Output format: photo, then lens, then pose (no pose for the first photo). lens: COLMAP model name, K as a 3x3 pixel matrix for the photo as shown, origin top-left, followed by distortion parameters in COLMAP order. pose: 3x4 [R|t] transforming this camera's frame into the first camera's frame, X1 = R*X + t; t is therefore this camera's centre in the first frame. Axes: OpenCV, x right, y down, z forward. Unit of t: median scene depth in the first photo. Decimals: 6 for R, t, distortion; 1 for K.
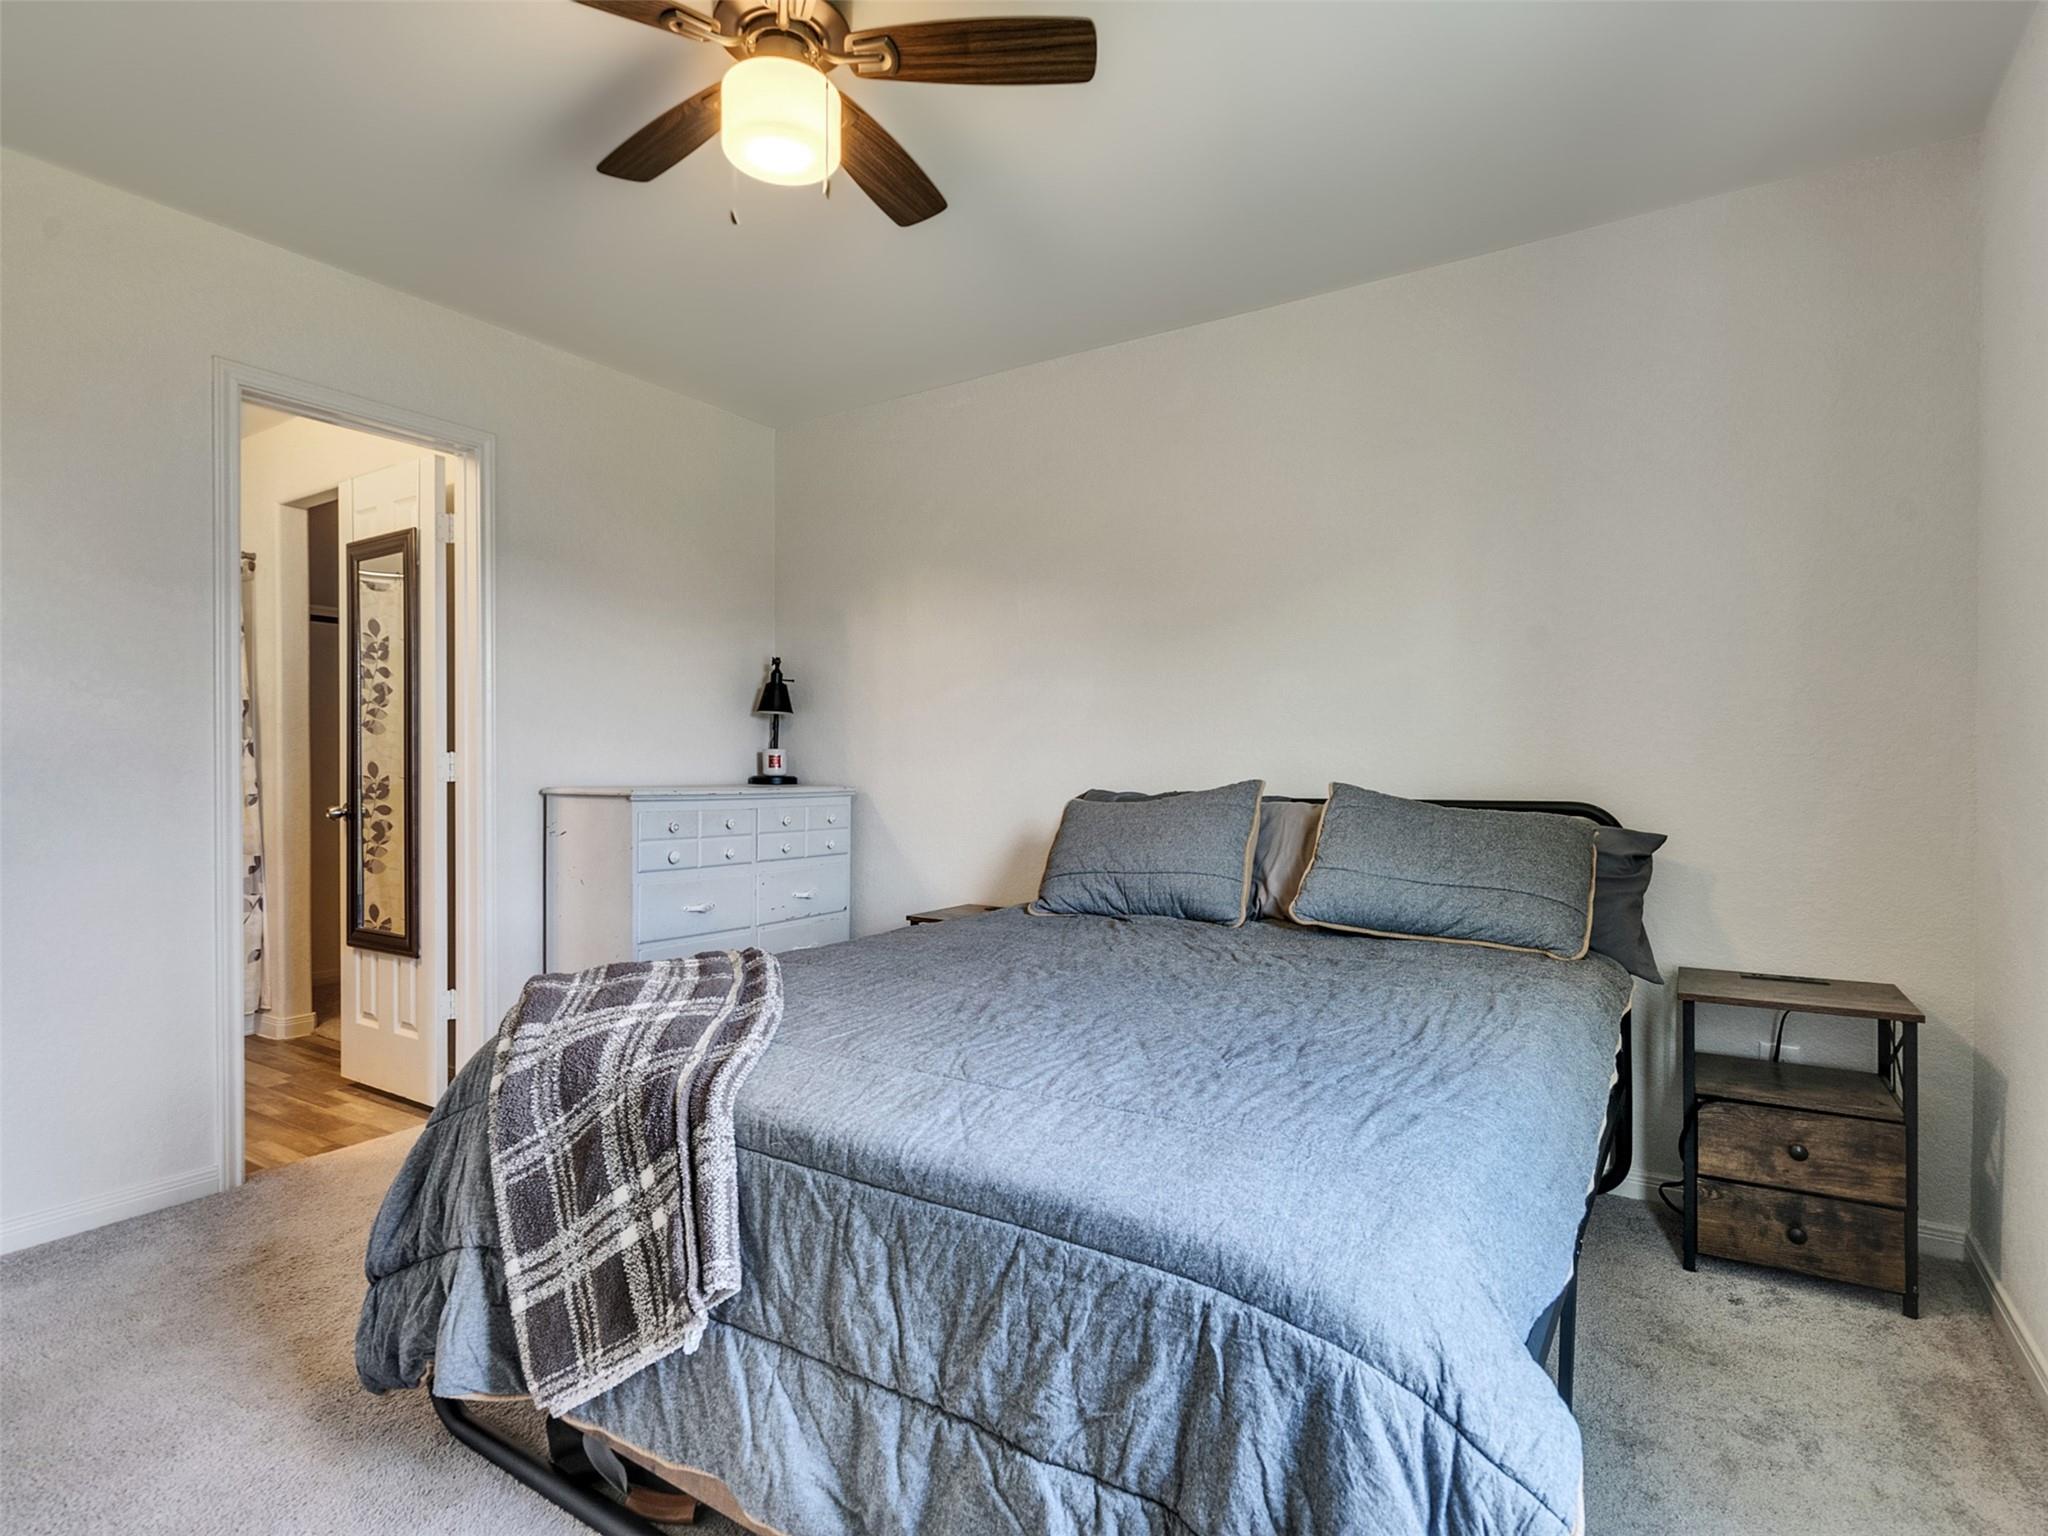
lens RADIAL K [[1058.6, 0, 1011.5], [0, 1058.6, 770.2], [0, 0, 1]] dist [-0.001292, 0.002804]
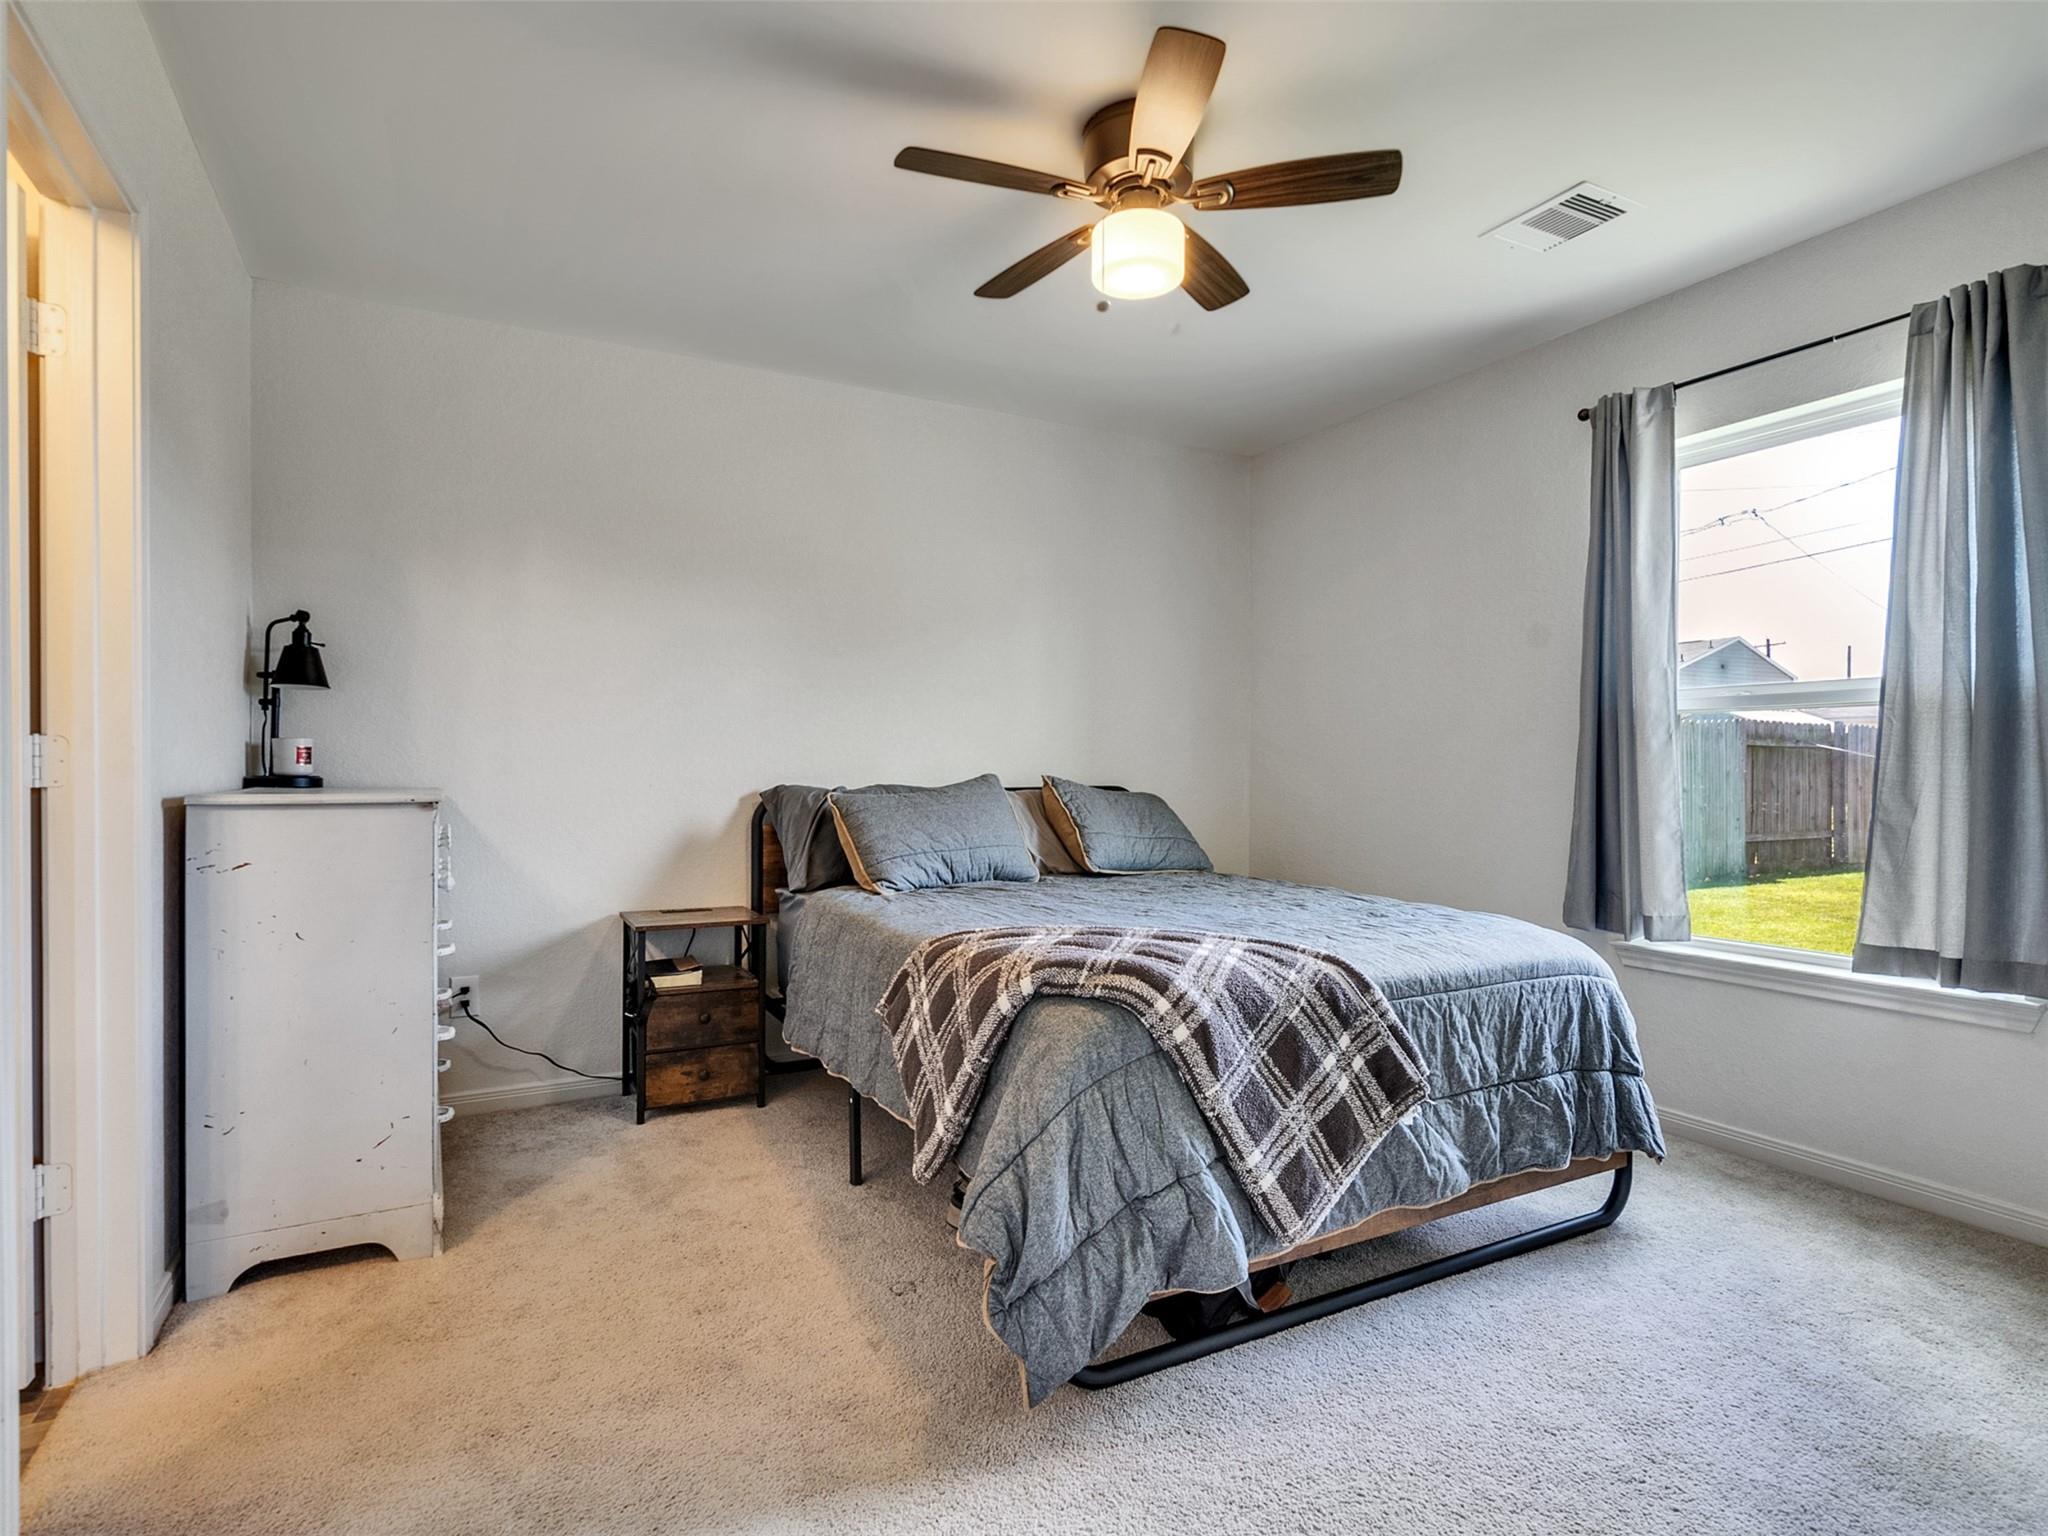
lens RADIAL K [[1058.6, 0, 1011.5], [0, 1058.6, 770.2], [0, 0, 1]] dist [-0.001292, 0.002804]
pose [[0.475704, -0.002757, 0.879601, -1.834235], [0.002065, 0.999996, 0.002018, 0.002246], [-0.879603, 0.000857, 0.475708, 0.694108]]
